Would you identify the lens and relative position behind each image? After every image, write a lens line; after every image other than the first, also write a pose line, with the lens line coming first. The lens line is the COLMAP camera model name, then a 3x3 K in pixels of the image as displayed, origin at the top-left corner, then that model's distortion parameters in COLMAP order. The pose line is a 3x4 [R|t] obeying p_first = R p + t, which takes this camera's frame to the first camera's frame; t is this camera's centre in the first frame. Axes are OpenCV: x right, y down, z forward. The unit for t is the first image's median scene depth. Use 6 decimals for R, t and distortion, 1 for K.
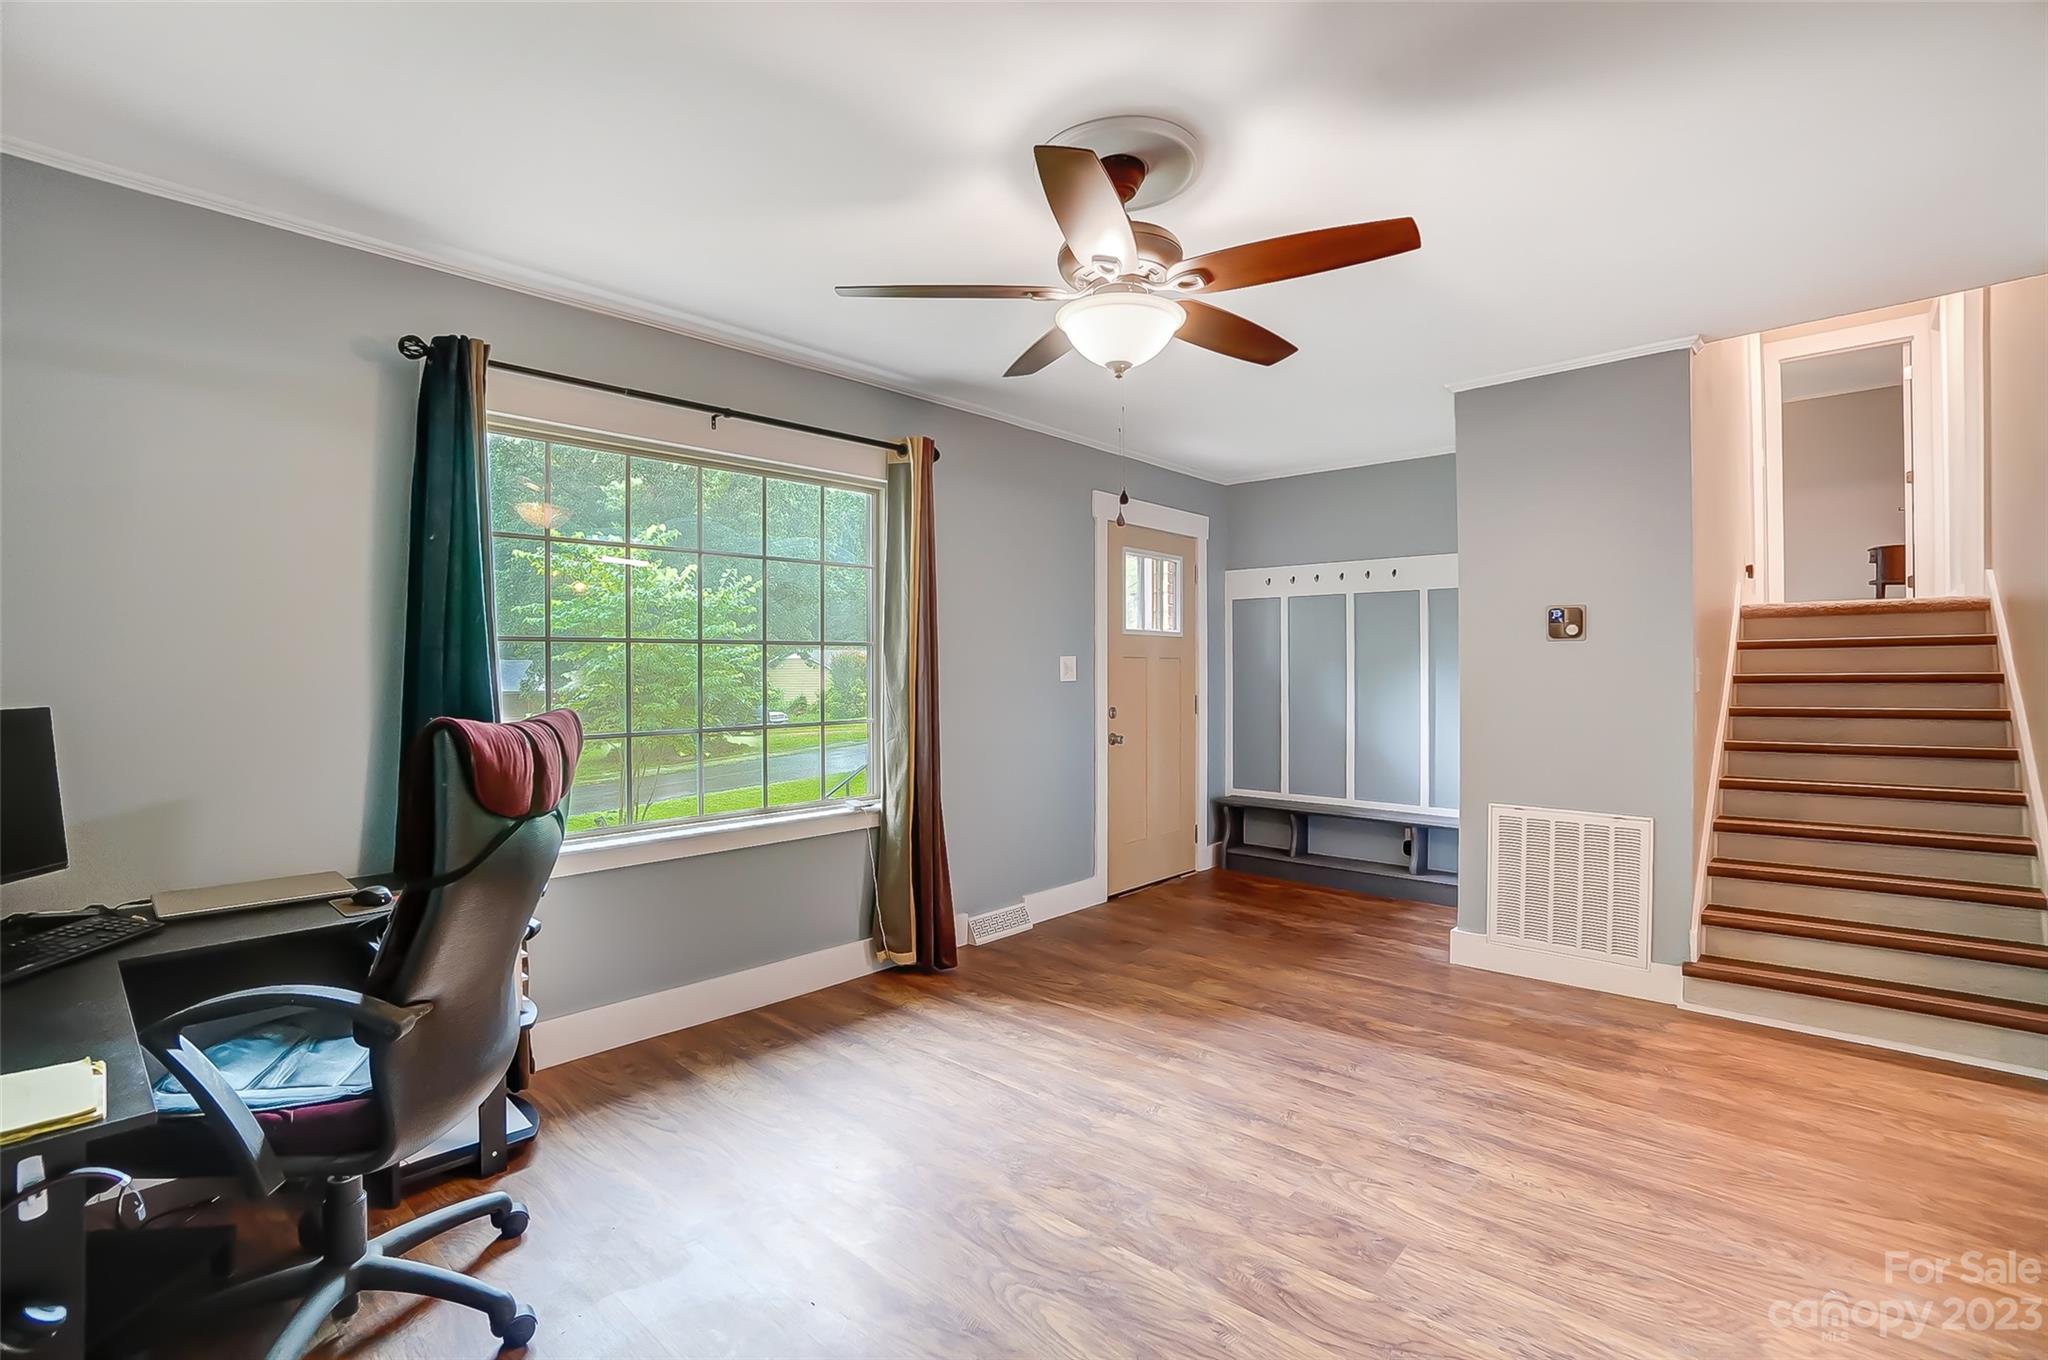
lens RADIAL K [[945.4, 0, 1027.4], [0, 945.4, 683.5], [0, 0, 1]] dist [-0.065563, 0.015604]
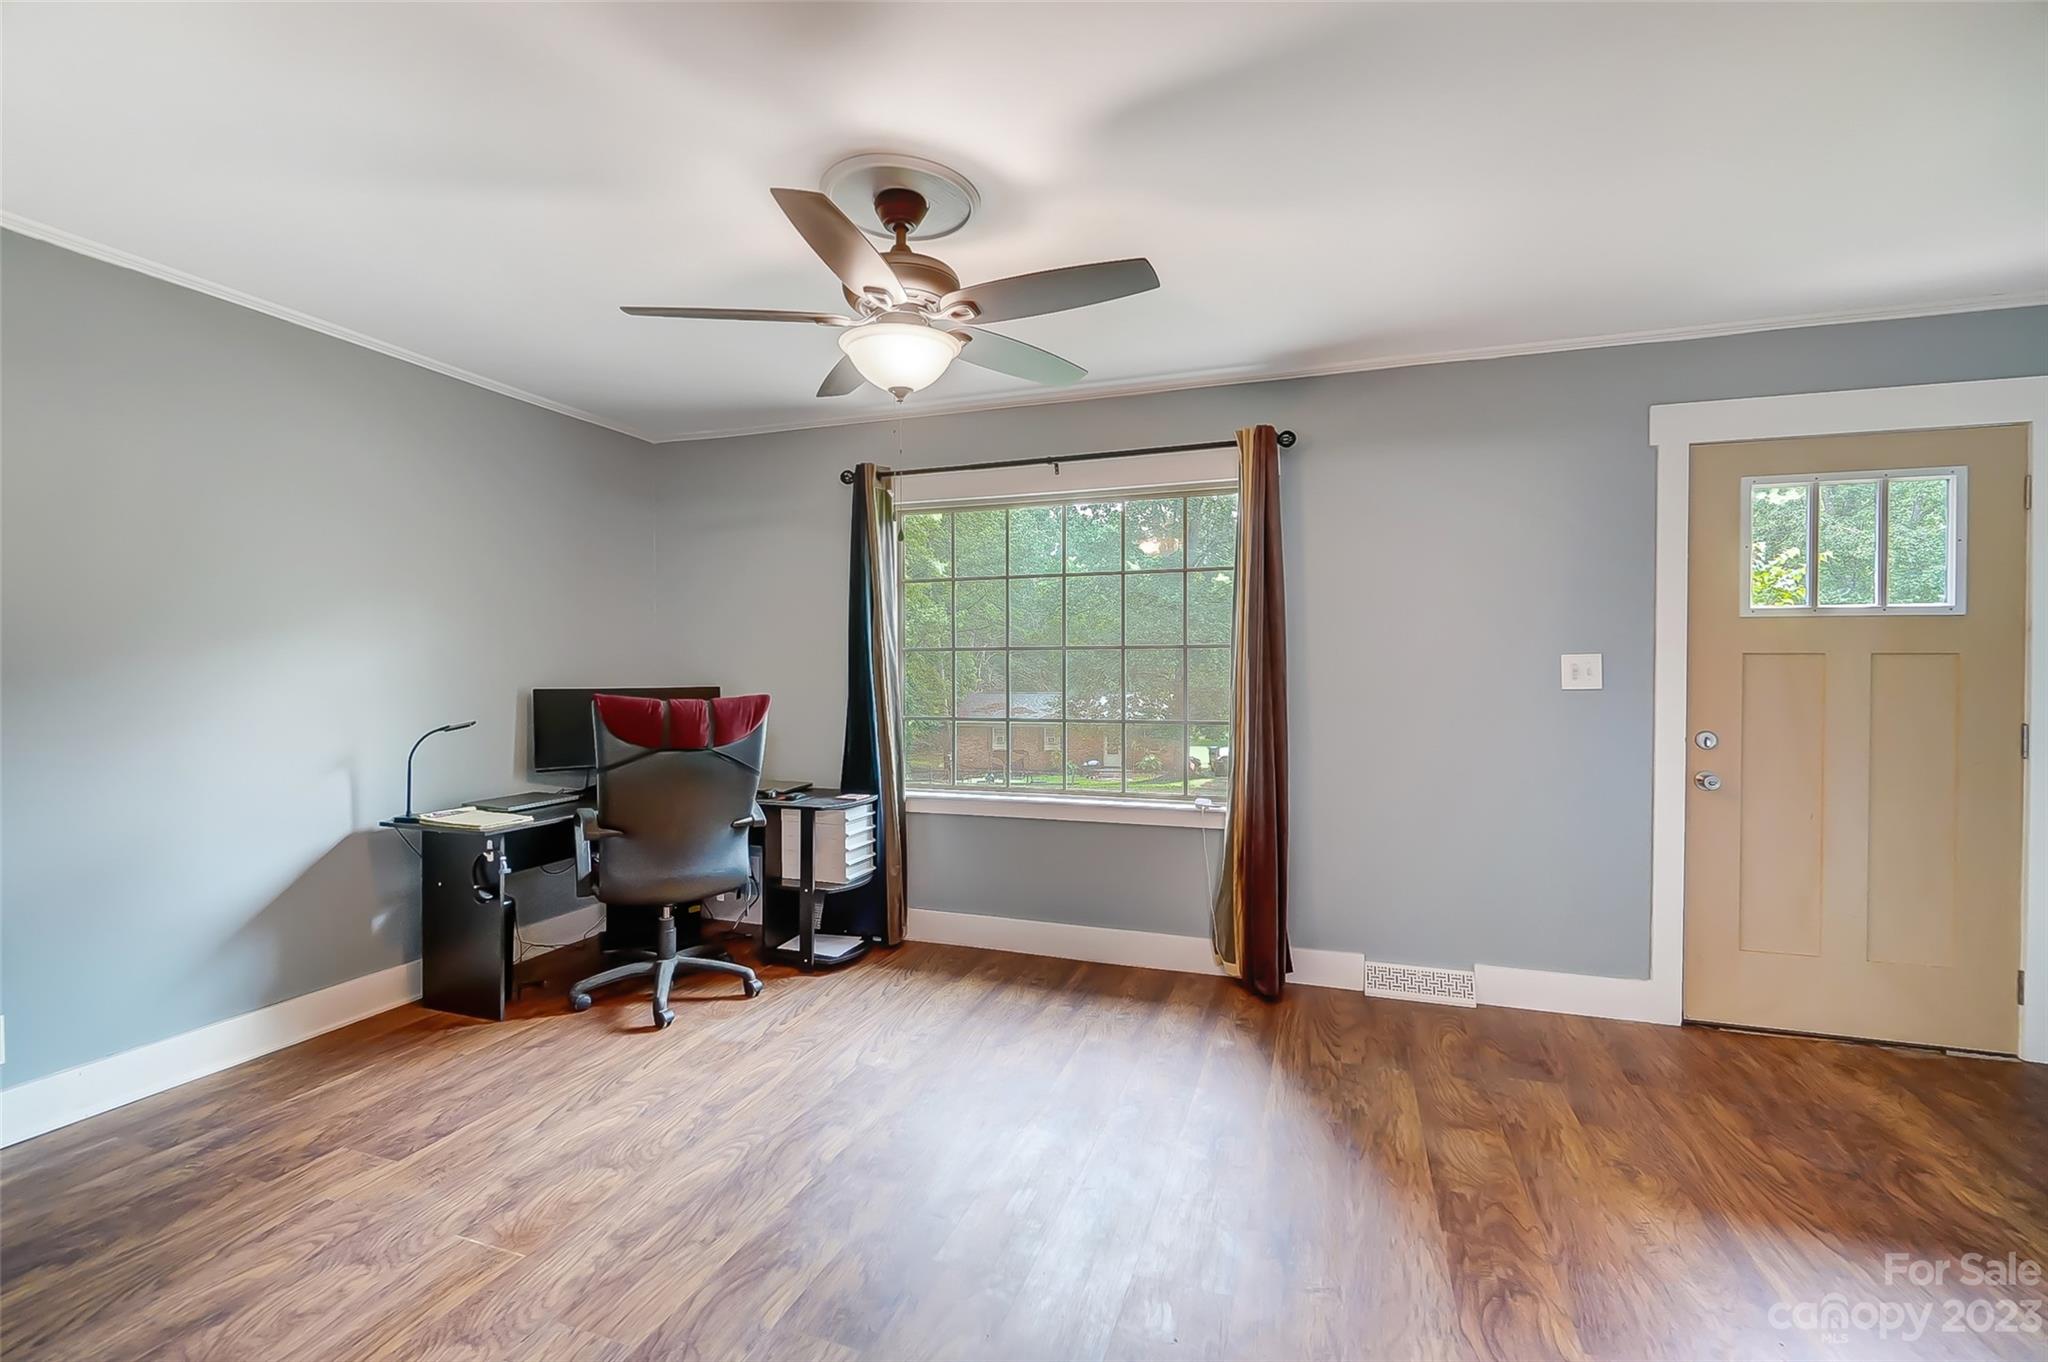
lens RADIAL K [[914.3, 0, 1004.0], [0, 914.3, 677.6], [0, 0, 1]] dist [-0.062614, 0.024325]
pose [[0.361430, 0.012656, -0.932313, 0.686773], [-0.019068, 0.999799, 0.006179, -0.010191], [0.932204, 0.015544, 0.361599, 0.461028]]
